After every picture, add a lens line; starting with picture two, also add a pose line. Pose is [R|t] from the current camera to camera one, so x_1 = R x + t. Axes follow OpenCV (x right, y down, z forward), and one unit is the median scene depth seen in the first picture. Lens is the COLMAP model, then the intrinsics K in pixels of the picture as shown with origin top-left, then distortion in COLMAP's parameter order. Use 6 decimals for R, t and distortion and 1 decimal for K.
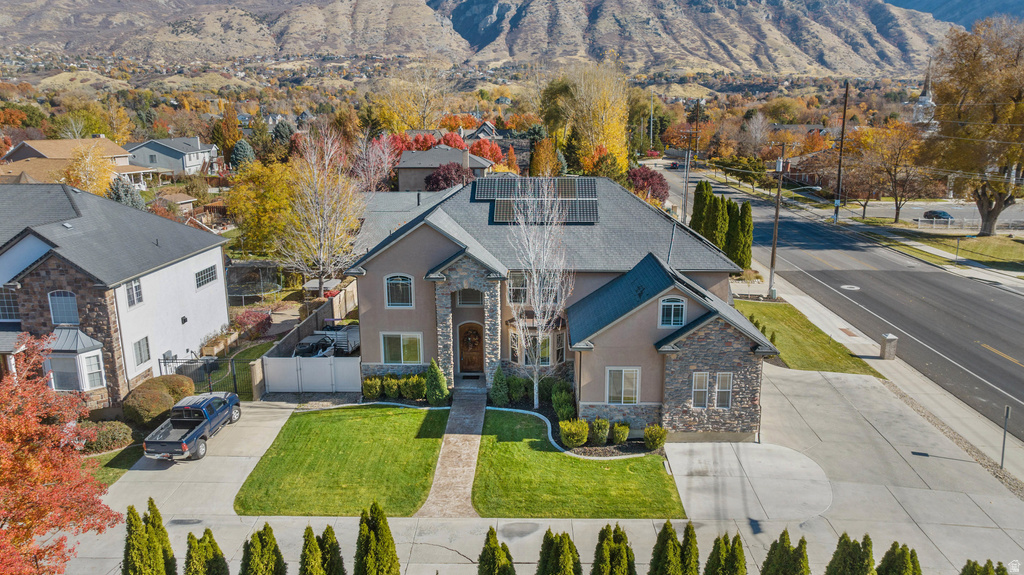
lens RADIAL K [[720.9, 0, 514.5], [0, 720.9, 285.8], [0, 0, 1]] dist [-0.014805, 0.001484]
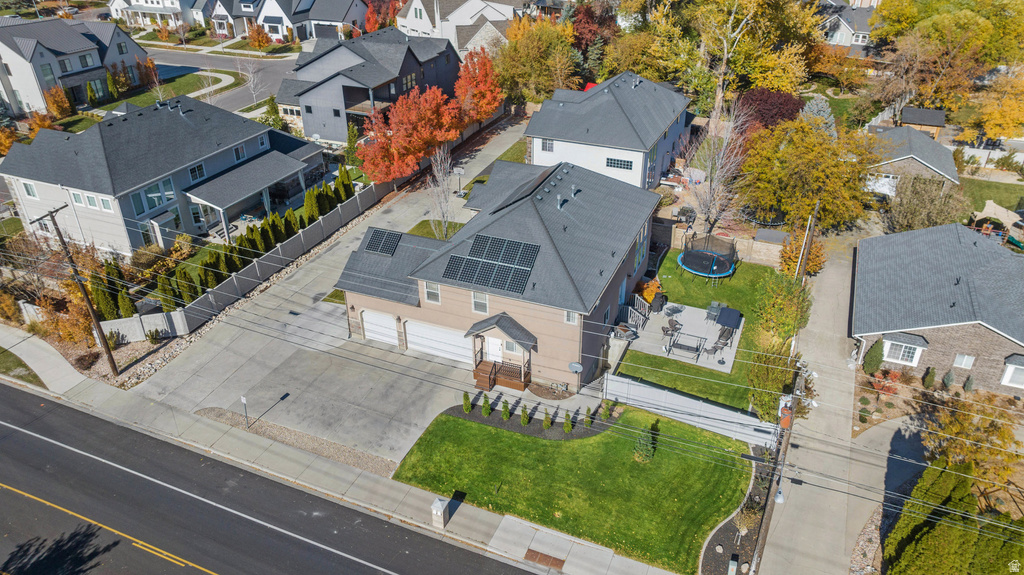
lens RADIAL K [[720.9, 0, 514.5], [0, 720.9, 285.8], [0, 0, 1]] dist [-0.014805, 0.001484]
pose [[-0.360879, 0.468363, -0.806475, 1.329461], [-0.211623, 0.801066, 0.559919, -0.792373], [0.908285, 0.372732, -0.189972, 1.445742]]
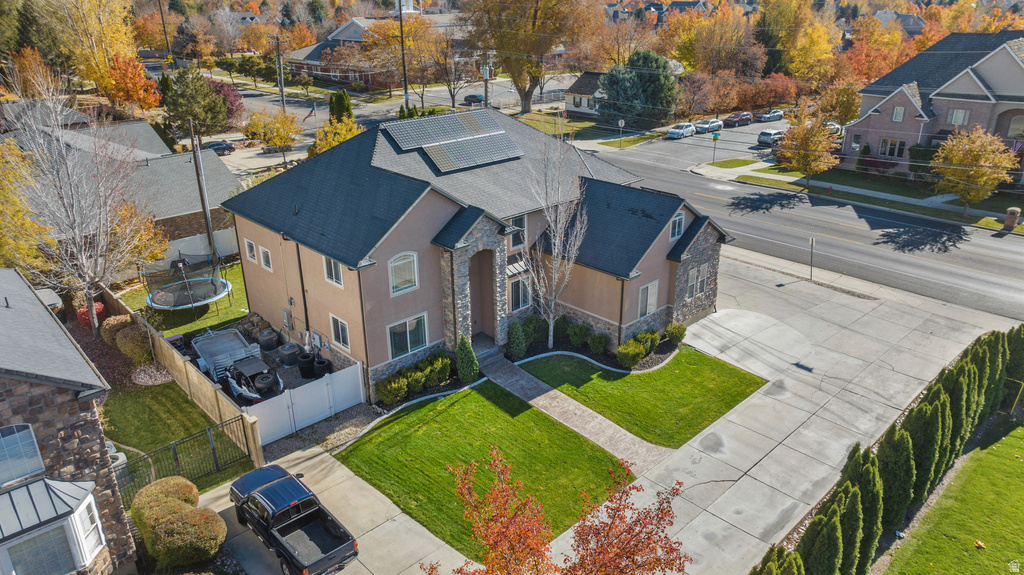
lens RADIAL K [[730.4, 0, 512.0], [0, 730.4, 287.5], [0, 0, 1]] dist [0.000325, 0.001421]
pose [[0.696247, -0.276679, 0.662336, -0.657774], [0.171014, 0.960096, 0.221293, -0.147404], [-0.697133, -0.040806, 0.715780, 0.297597]]
